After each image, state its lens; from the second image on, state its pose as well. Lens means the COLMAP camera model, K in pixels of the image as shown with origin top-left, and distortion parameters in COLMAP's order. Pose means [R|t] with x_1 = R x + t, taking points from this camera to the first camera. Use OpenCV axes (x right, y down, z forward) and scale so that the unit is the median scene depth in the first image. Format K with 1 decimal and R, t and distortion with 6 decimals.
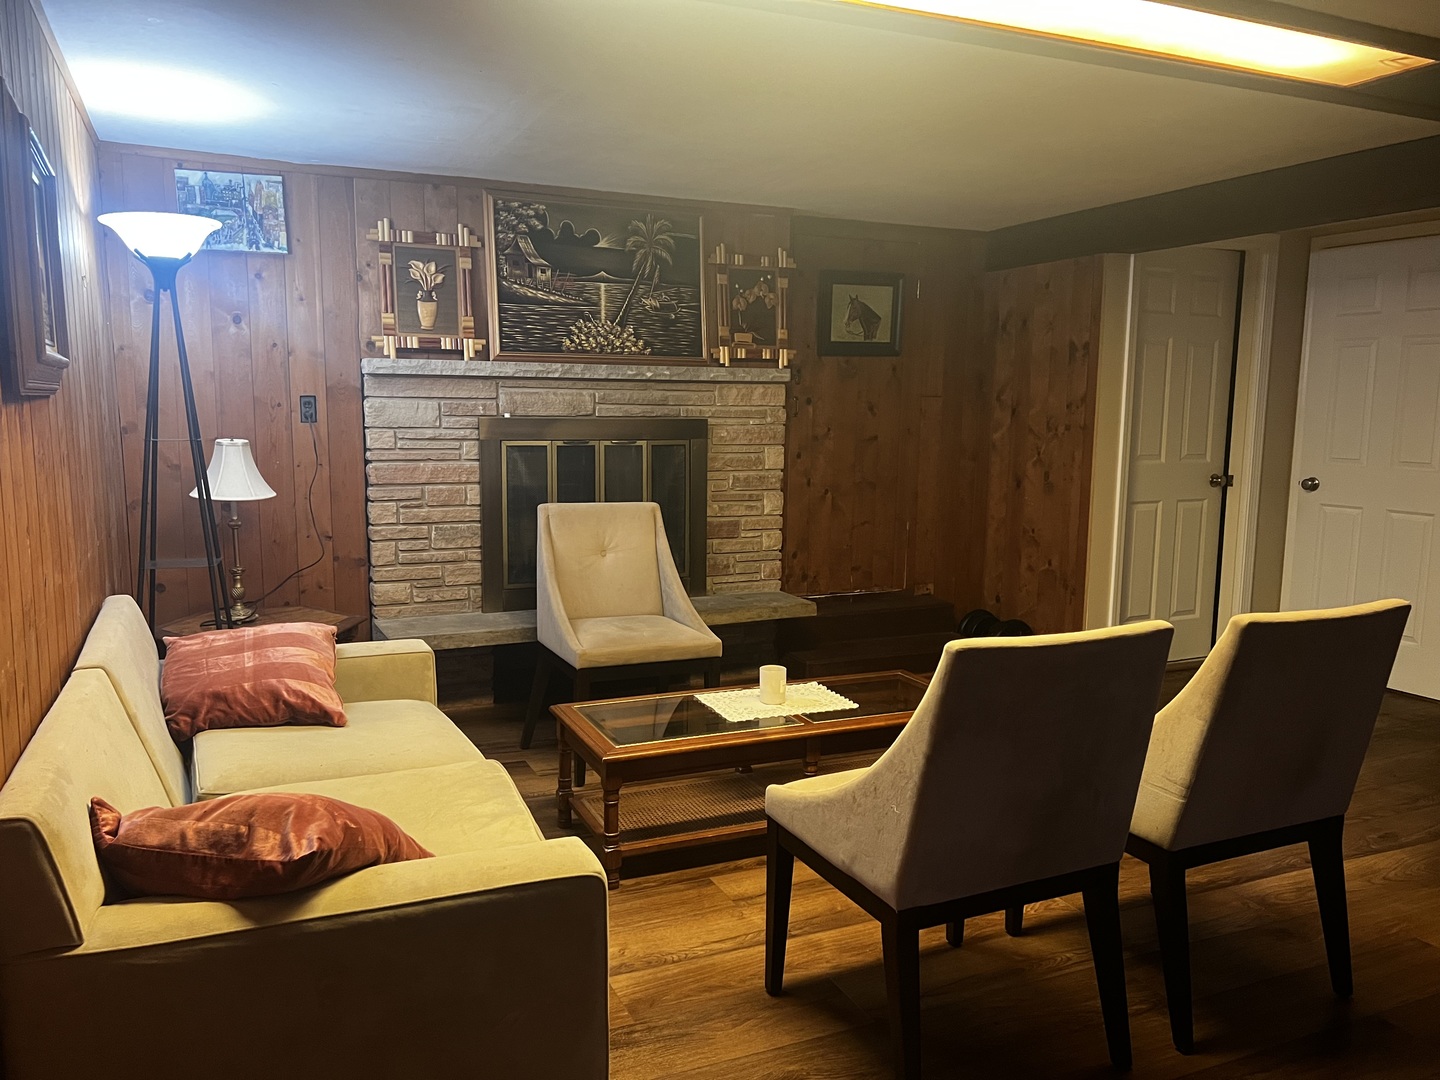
lens RADIAL K [[1094.2, 0, 719.5], [0, 1094.2, 541.4], [0, 0, 1]] dist [0.066434, -0.047154]
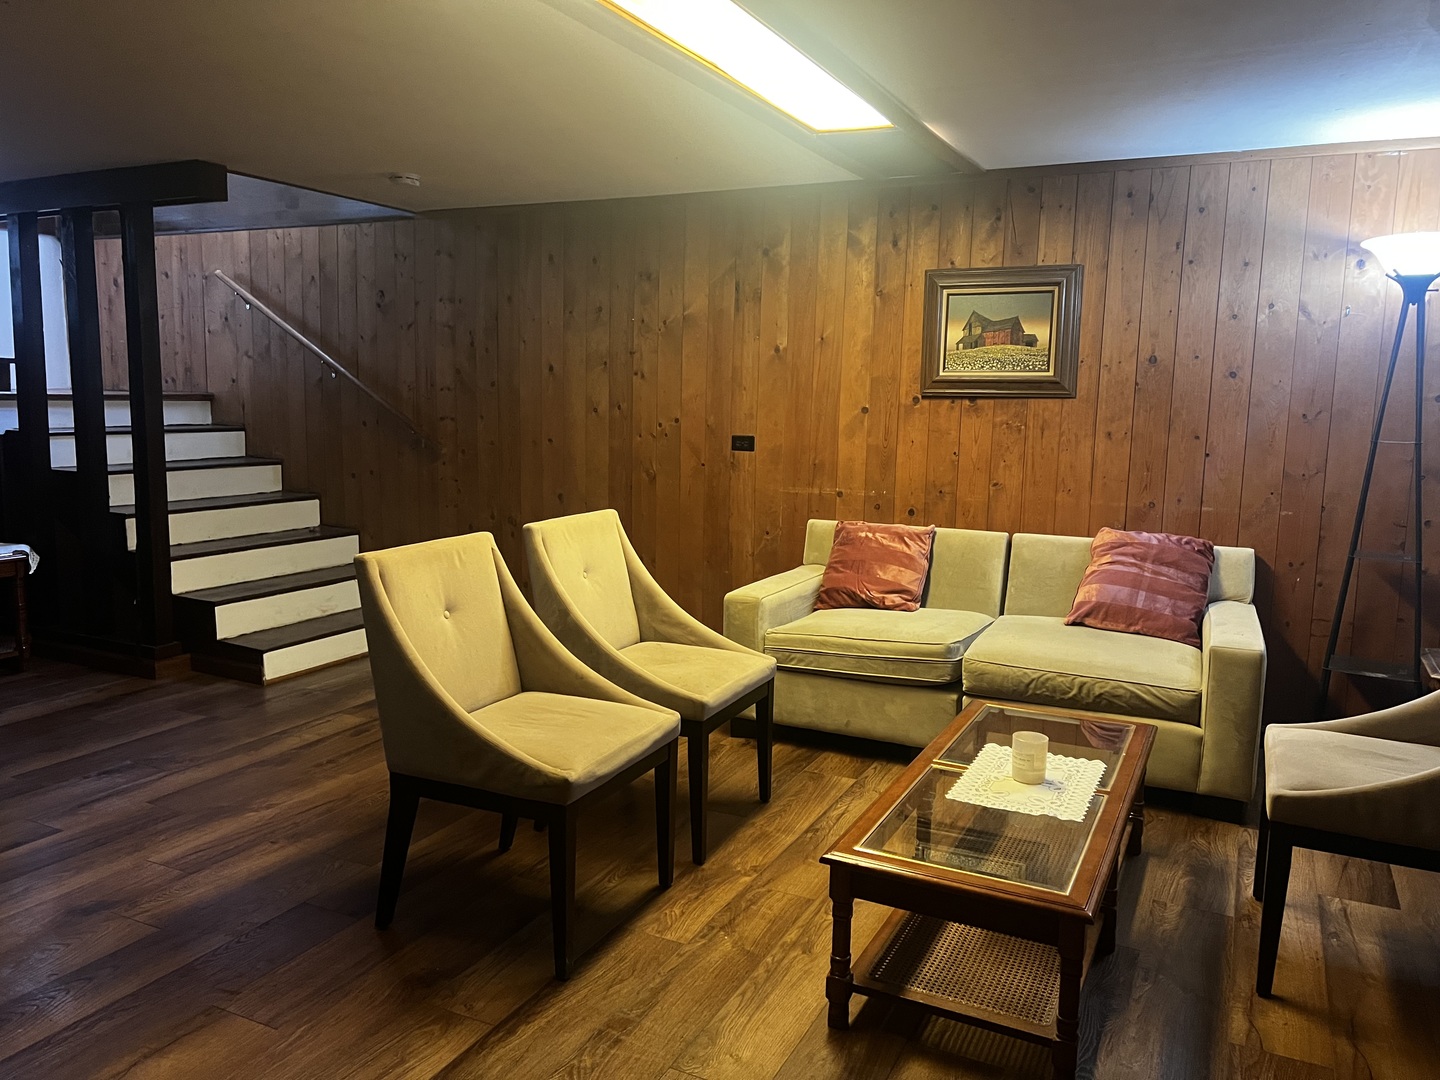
lens RADIAL K [[1094.2, 0, 720.7], [0, 1094.2, 540.1], [0, 0, 1]] dist [0.066434, -0.047154]
pose [[-0.771032, 0.060064, -0.633958, 0.913212], [-0.117915, 0.964859, 0.234826, -0.230776], [0.625785, 0.255811, -0.736854, 1.802780]]
